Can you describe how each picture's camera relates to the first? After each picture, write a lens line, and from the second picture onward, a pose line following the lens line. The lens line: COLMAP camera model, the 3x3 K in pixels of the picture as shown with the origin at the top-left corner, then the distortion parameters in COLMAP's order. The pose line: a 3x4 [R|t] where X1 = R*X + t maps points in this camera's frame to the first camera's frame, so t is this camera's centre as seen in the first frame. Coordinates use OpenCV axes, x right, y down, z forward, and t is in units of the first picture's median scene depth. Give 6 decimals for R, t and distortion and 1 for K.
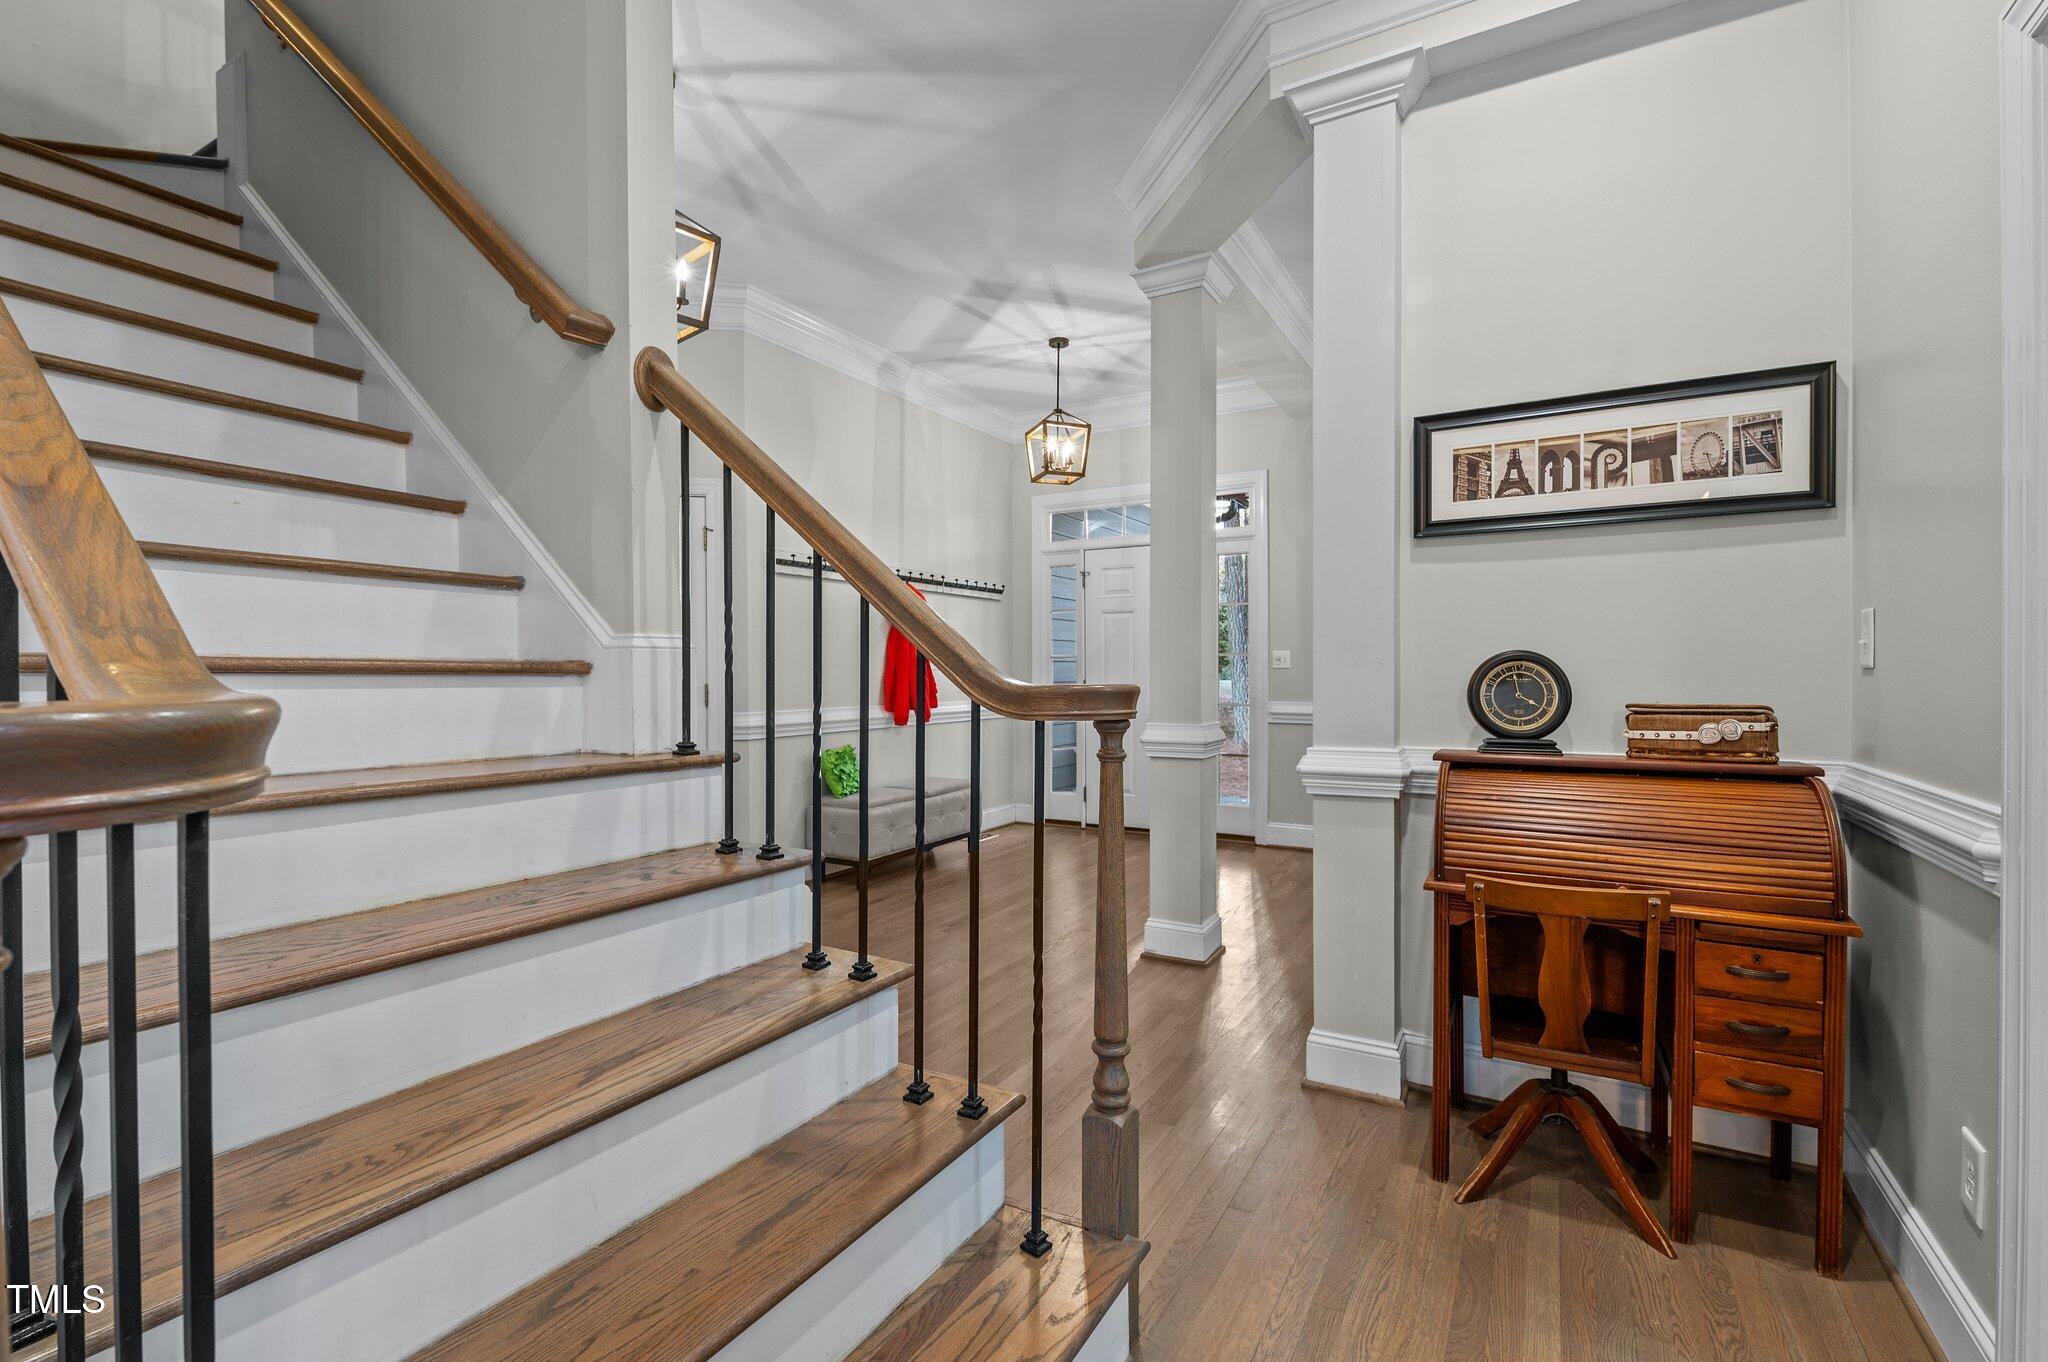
lens RADIAL K [[905.5, 0, 1022.1], [0, 905.5, 677.9], [0, 0, 1]] dist [0.023797, -0.015023]
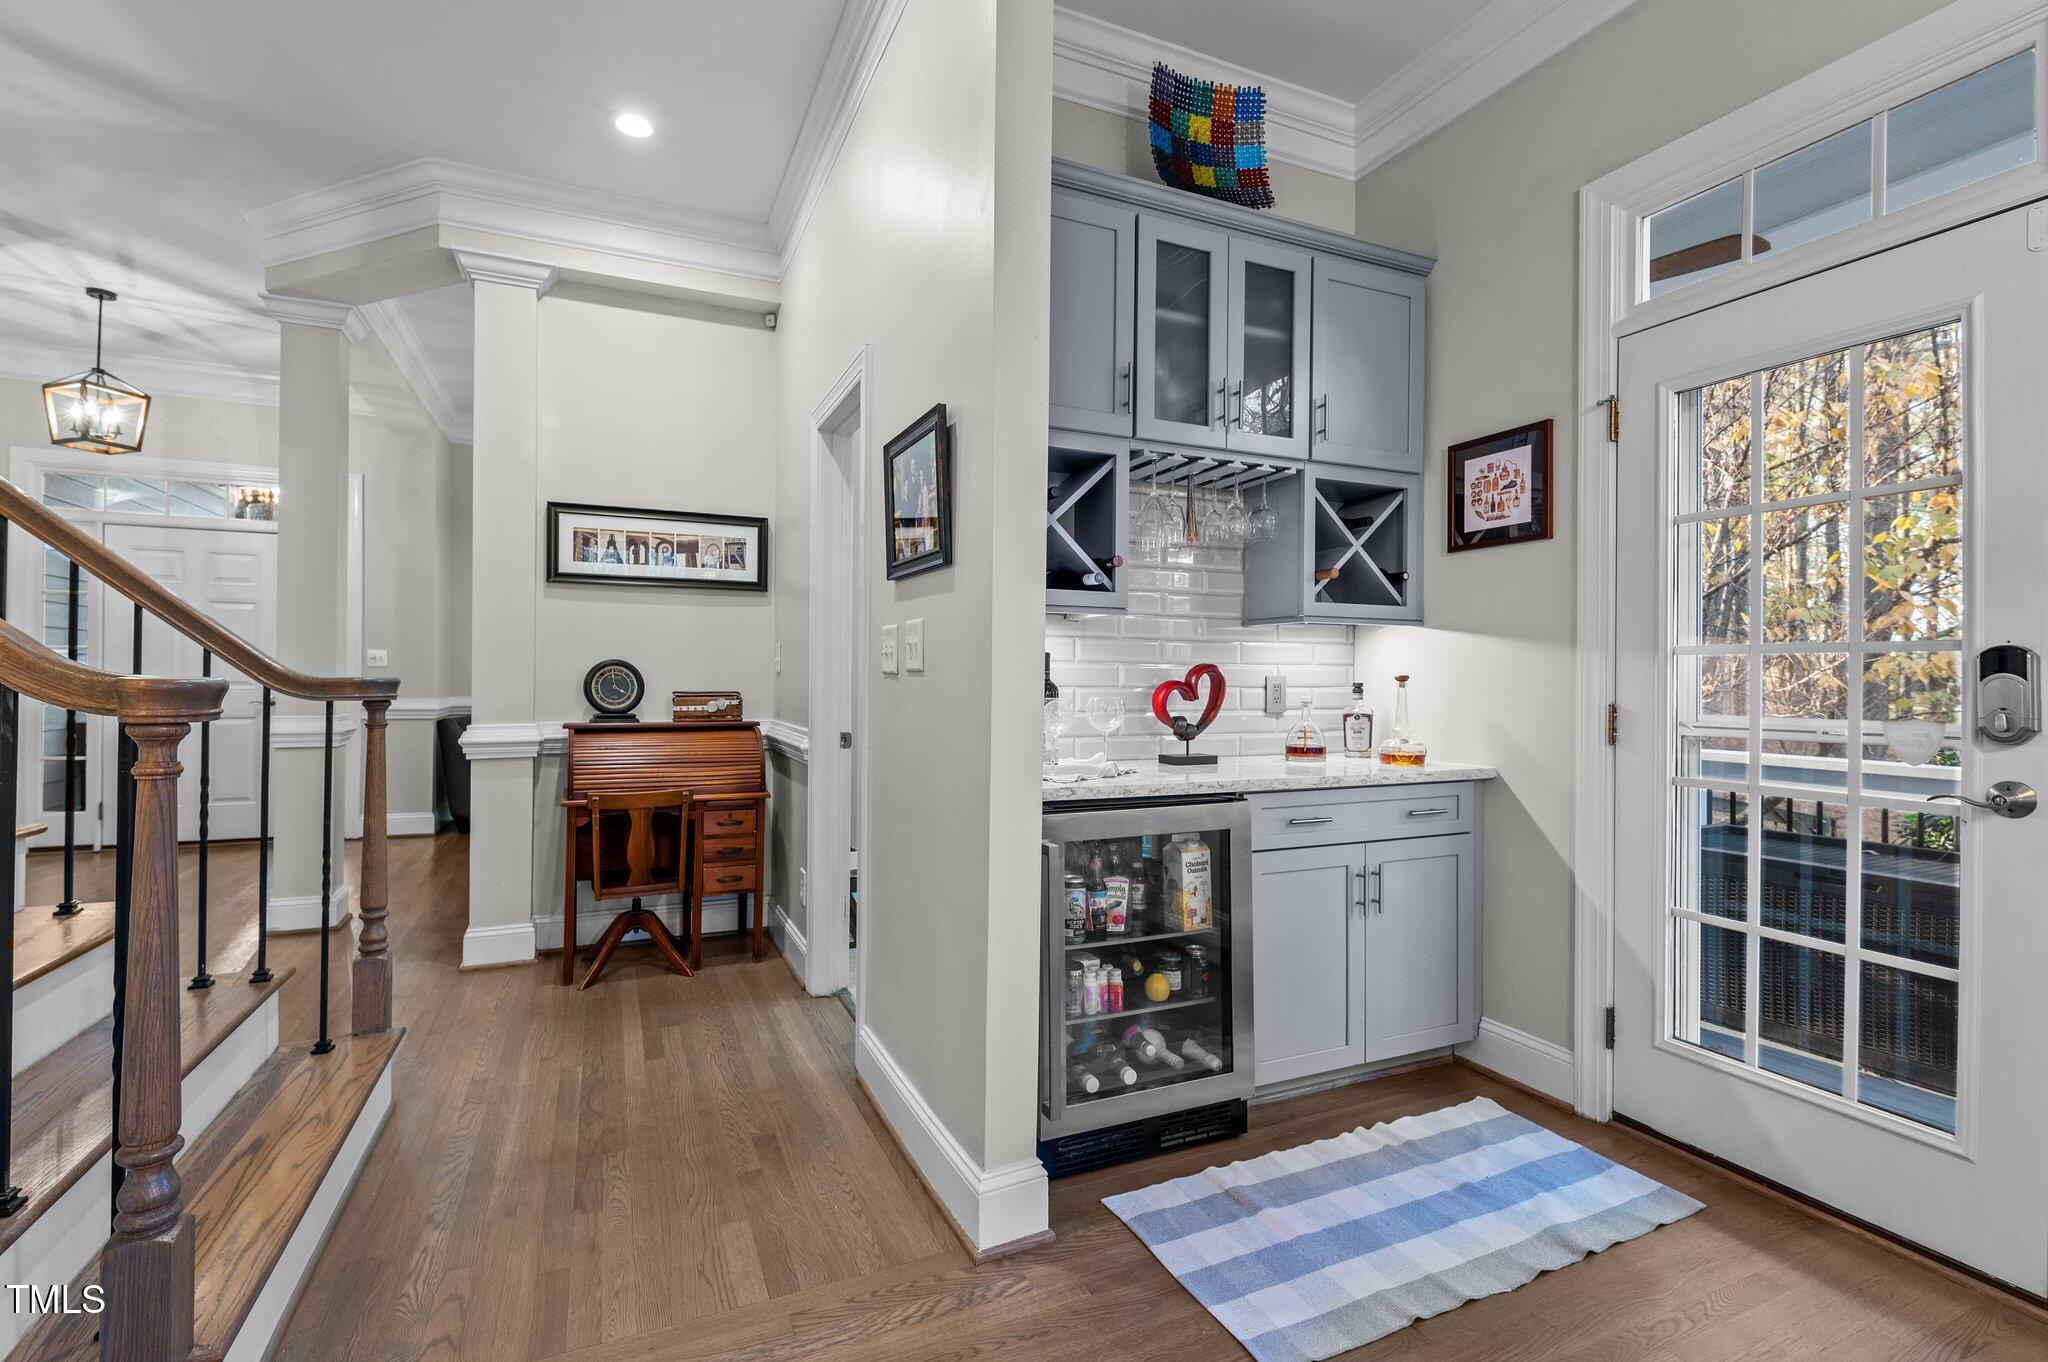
lens RADIAL K [[905.5, 0, 1022.1], [0, 905.5, 677.9], [0, 0, 1]] dist [0.023797, -0.015023]
pose [[0.575020, 0.006675, 0.818112, -0.391692], [-0.006215, 0.999974, -0.003790, 0.004772], [-0.818116, -0.002905, 0.575046, -0.569532]]
